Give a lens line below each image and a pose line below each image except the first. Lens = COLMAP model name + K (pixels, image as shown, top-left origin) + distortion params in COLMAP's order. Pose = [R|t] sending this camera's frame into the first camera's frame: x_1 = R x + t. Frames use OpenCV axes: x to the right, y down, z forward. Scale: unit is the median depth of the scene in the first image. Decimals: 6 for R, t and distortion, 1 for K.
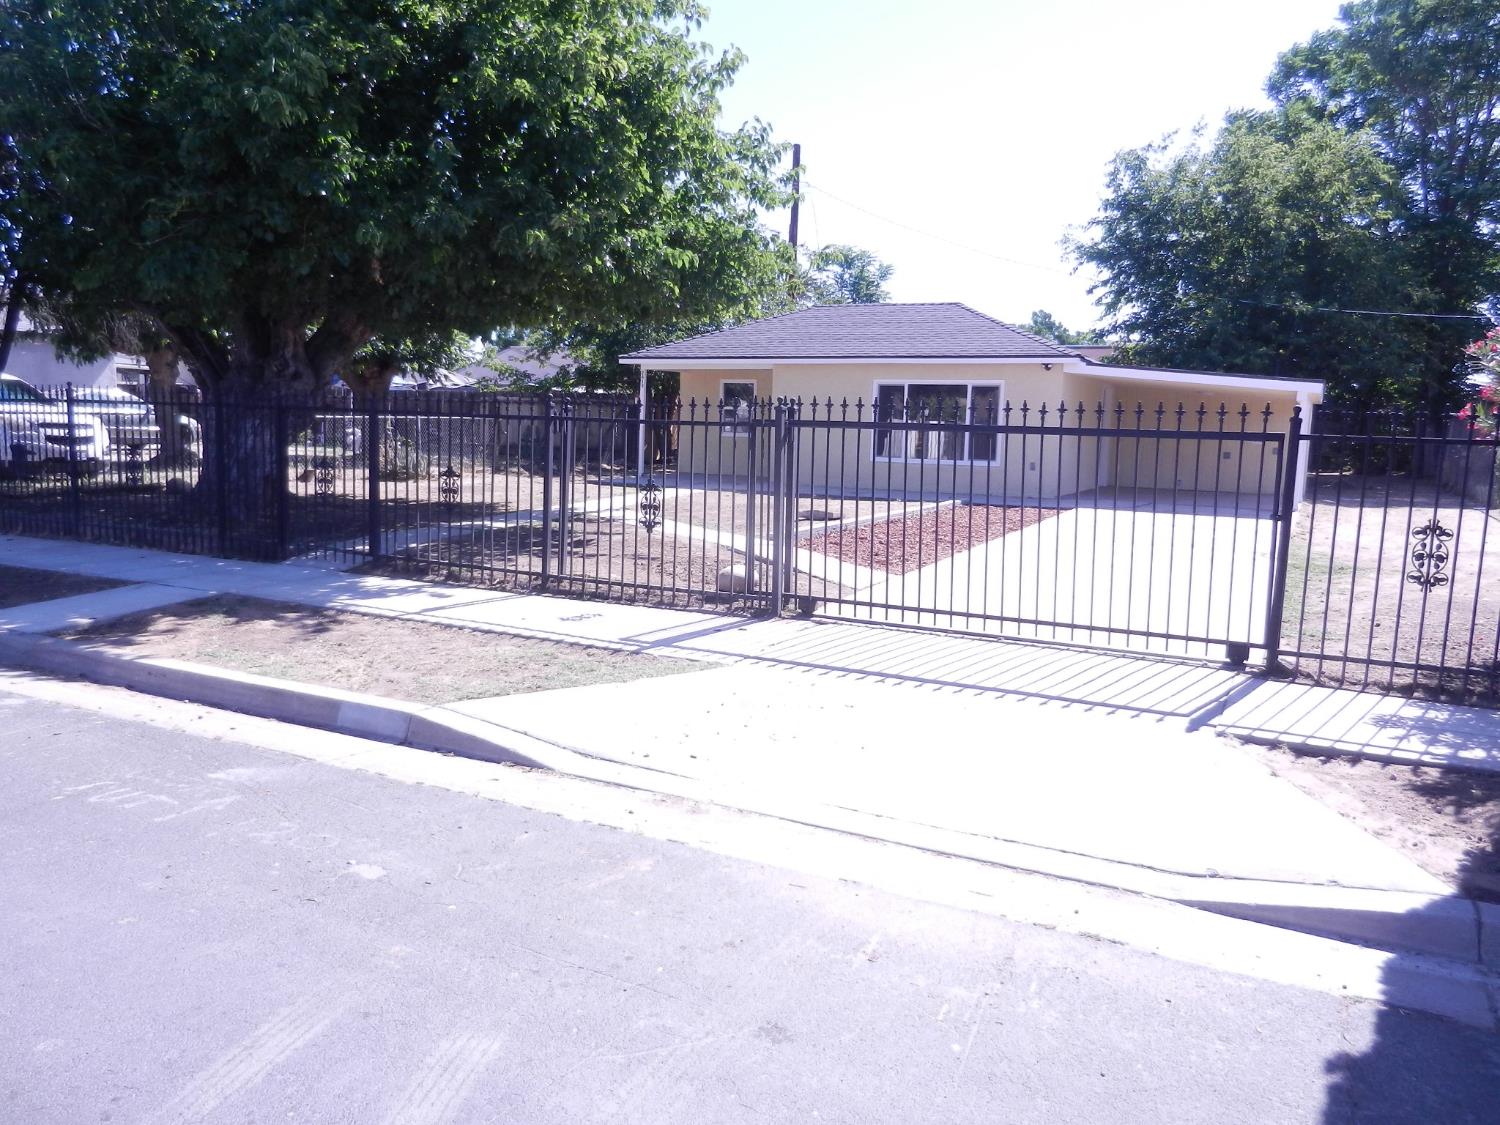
lens RADIAL K [[1119.8, 0, 749.1], [0, 1119.8, 557.7], [0, 0, 1]] dist [0.017955, -0.005679]
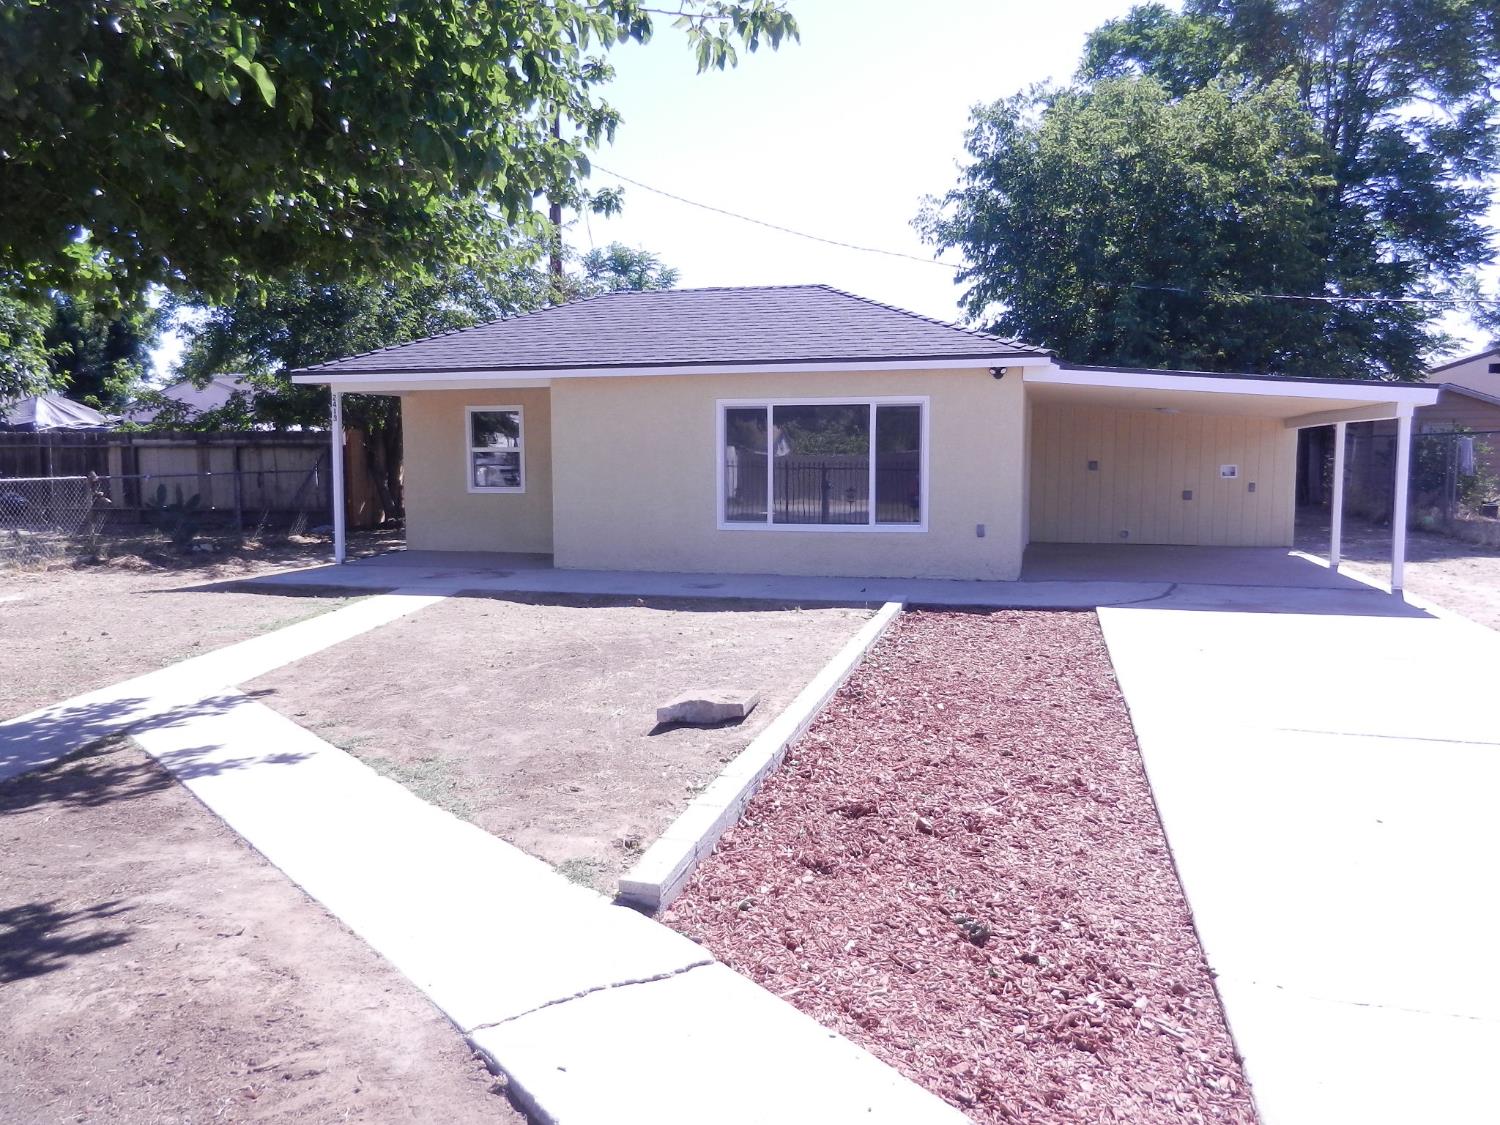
lens RADIAL K [[1119.8, 0, 750.8], [0, 1119.8, 561.8], [0, 0, 1]] dist [0.017955, -0.005679]
pose [[0.977077, -0.051108, 0.206662, -0.003496], [0.055630, 0.998321, -0.016124, -0.042482], [-0.205491, 0.027251, 0.978279, 0.285110]]
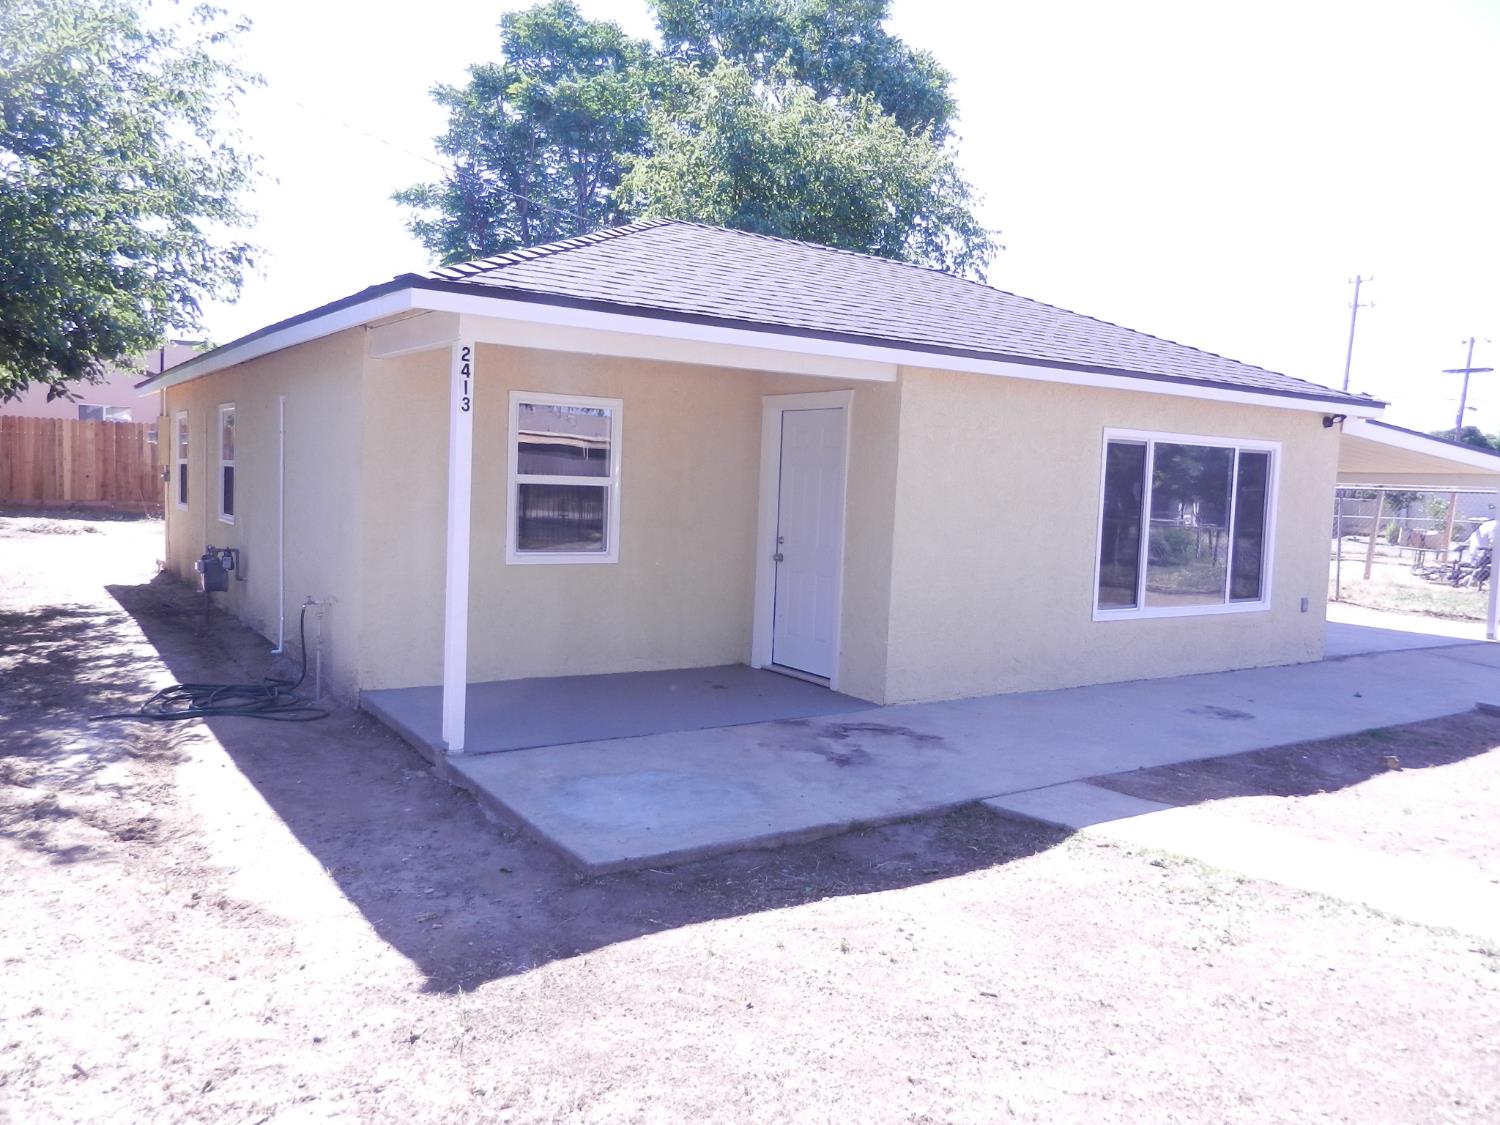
lens RADIAL K [[1119.8, 0, 761.0], [0, 1119.8, 562.9], [0, 0, 1]] dist [0.017955, -0.005679]
pose [[0.486118, -0.087595, 0.869492, -0.234623], [0.066779, 0.995778, 0.062982, -0.106310], [-0.871338, 0.027447, 0.489915, 0.672051]]
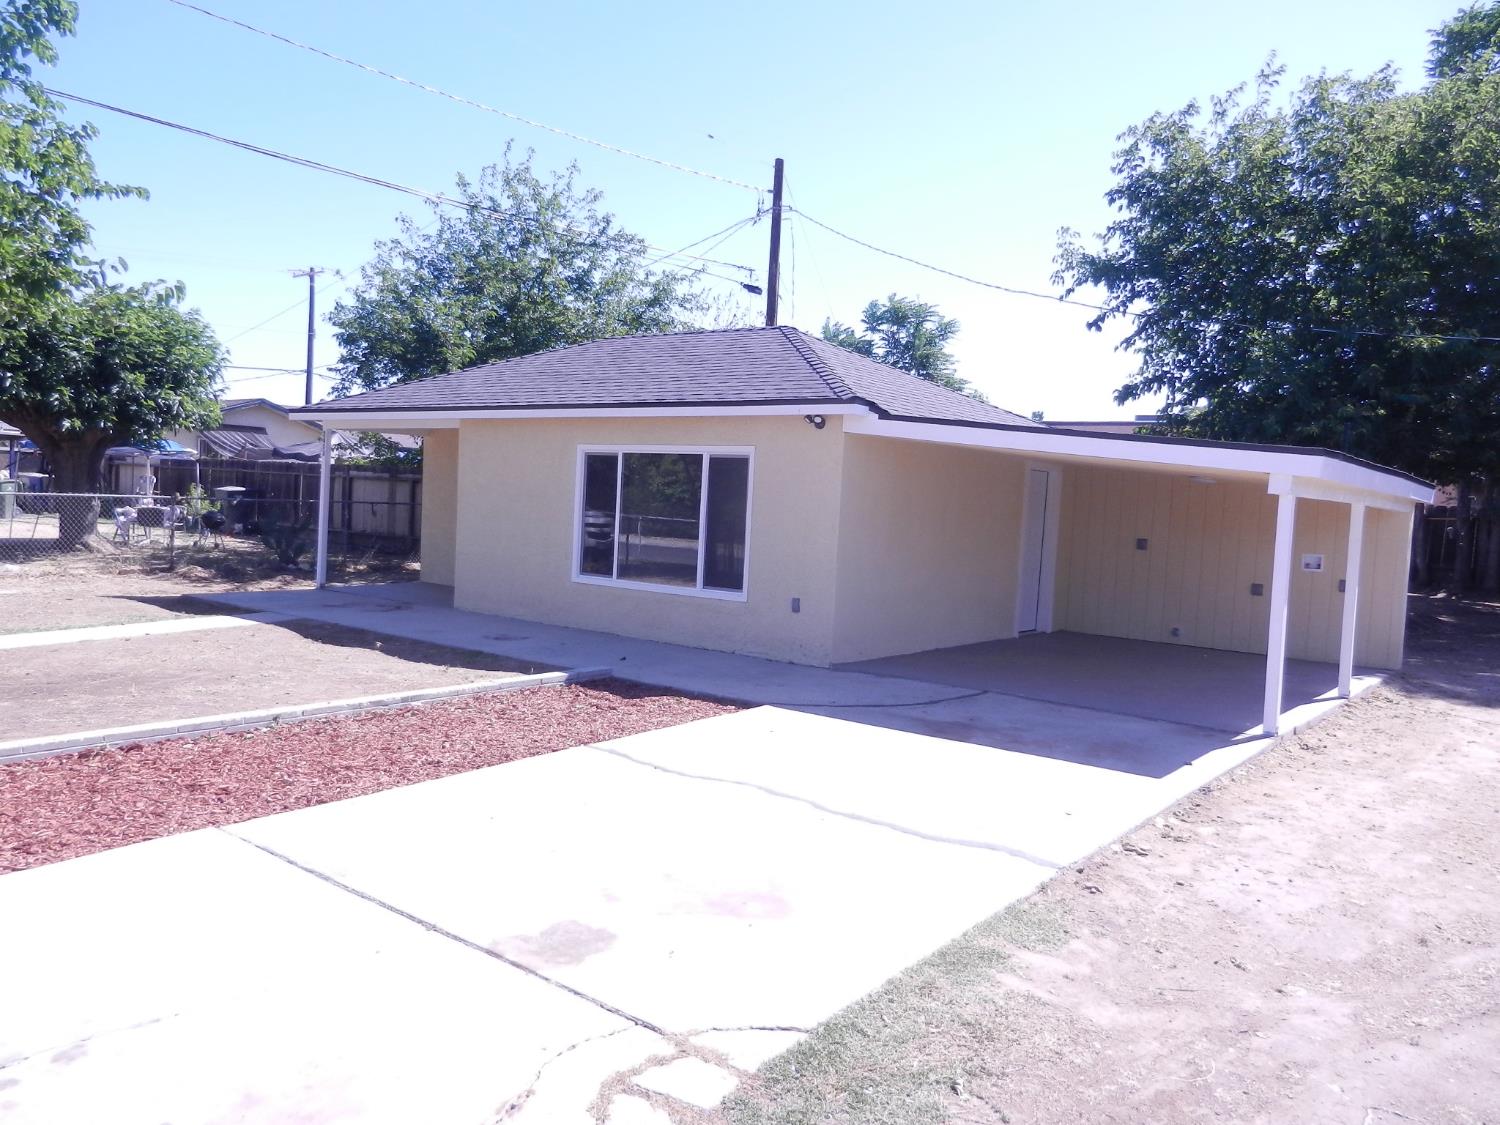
lens RADIAL K [[1119.8, 0, 748.6], [0, 1119.8, 555.6], [0, 0, 1]] dist [0.017955, -0.005679]
pose [[0.981004, 0.030295, -0.191607, 0.233430], [-0.045156, 0.996259, -0.073676, -0.044972], [0.188659, 0.080929, 0.978702, 0.325692]]
